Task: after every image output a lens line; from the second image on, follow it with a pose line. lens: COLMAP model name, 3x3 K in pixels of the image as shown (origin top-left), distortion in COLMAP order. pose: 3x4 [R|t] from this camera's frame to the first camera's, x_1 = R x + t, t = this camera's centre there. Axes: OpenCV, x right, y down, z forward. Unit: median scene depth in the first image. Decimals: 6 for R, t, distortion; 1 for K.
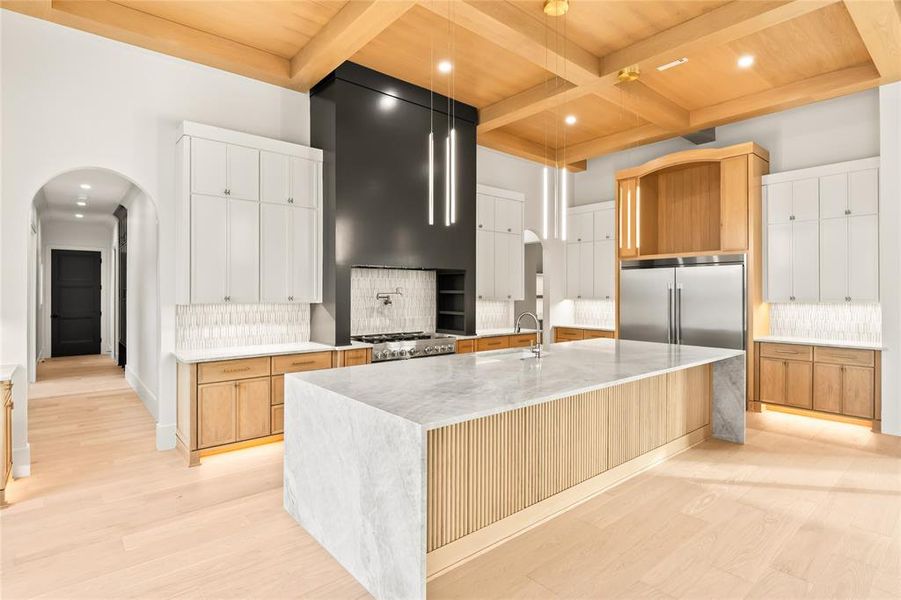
lens RADIAL K [[466.2, 0, 444.6], [0, 466.2, 293.7], [0, 0, 1]] dist [0.000253, 0.001204]
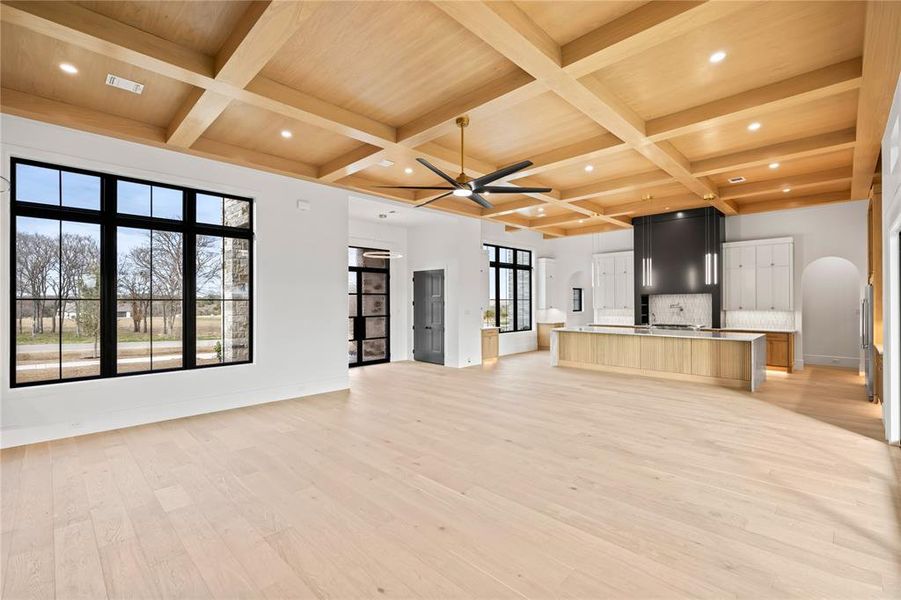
lens RADIAL K [[397.9, 0, 452.3], [0, 397.9, 301.4], [0, 0, 1]] dist [0.002354, 0.000168]
pose [[0.091033, -0.004735, -0.995837, 1.537431], [-0.000210, 0.999989, -0.004773, -0.010307], [0.995848, 0.000643, 0.091031, -0.210524]]
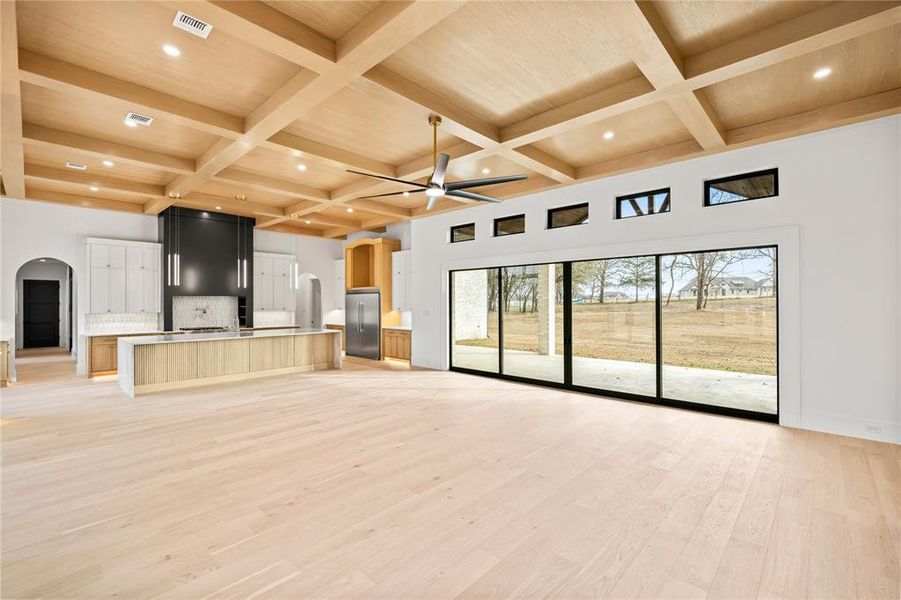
lens RADIAL K [[397.9, 0, 447.0], [0, 397.9, 302.9], [0, 0, 1]] dist [0.002354, 0.000168]
pose [[0.992993, -0.004882, 0.118072, 0.714309], [0.005265, 0.999982, -0.002929, -0.010832], [-0.118056, 0.003530, 0.993001, -0.866515]]
